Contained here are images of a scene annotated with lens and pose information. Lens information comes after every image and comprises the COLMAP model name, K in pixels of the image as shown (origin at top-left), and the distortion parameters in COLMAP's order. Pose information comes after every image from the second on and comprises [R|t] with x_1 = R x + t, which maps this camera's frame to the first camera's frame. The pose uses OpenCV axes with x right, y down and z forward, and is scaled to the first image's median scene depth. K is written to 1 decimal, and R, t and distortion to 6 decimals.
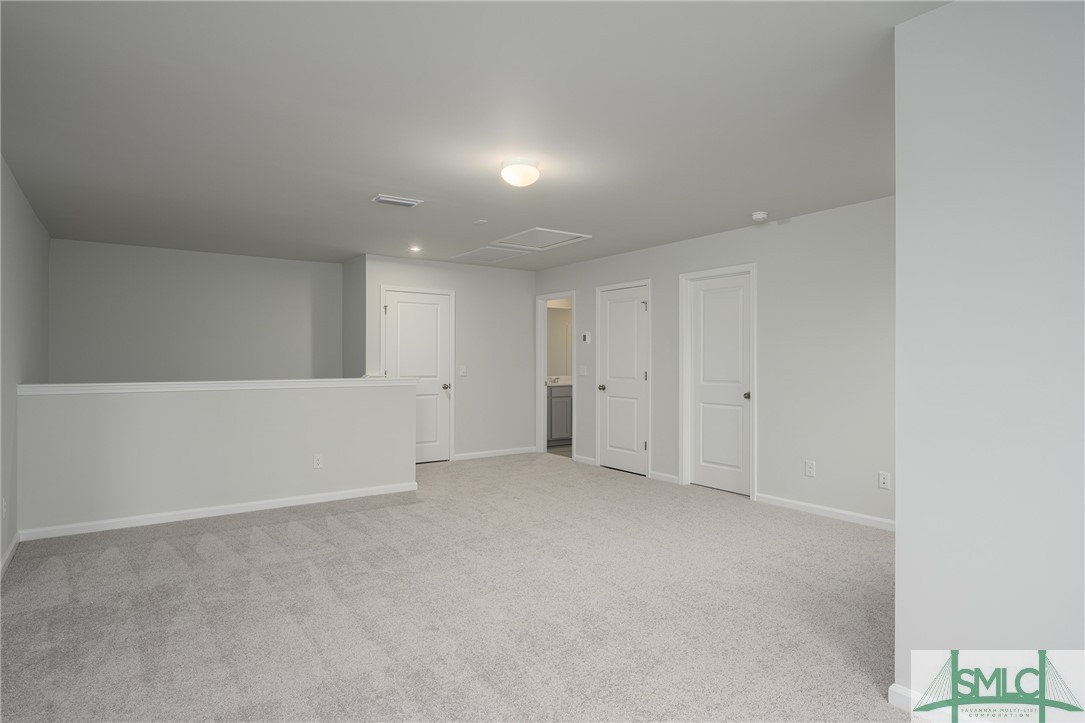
lens RADIAL K [[623.0, 0, 547.9], [0, 623.0, 362.4], [0, 0, 1]] dist [0.000545, -0.002285]
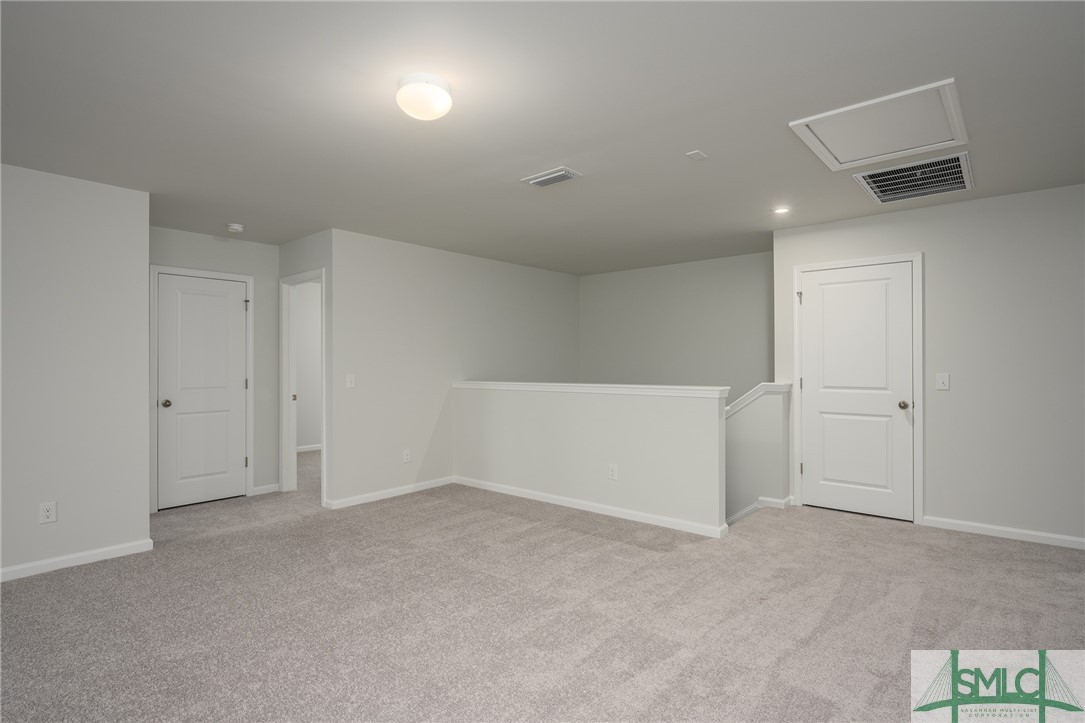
lens RADIAL K [[556.7, 0, 538.2], [0, 556.7, 361.1], [0, 0, 1]] dist [0.006037, -0.003086]
pose [[0.239559, -0.009176, -0.970838, 0.305401], [-0.002353, 0.999947, -0.010032, 0.000395], [0.970879, 0.004688, 0.239525, 0.500897]]
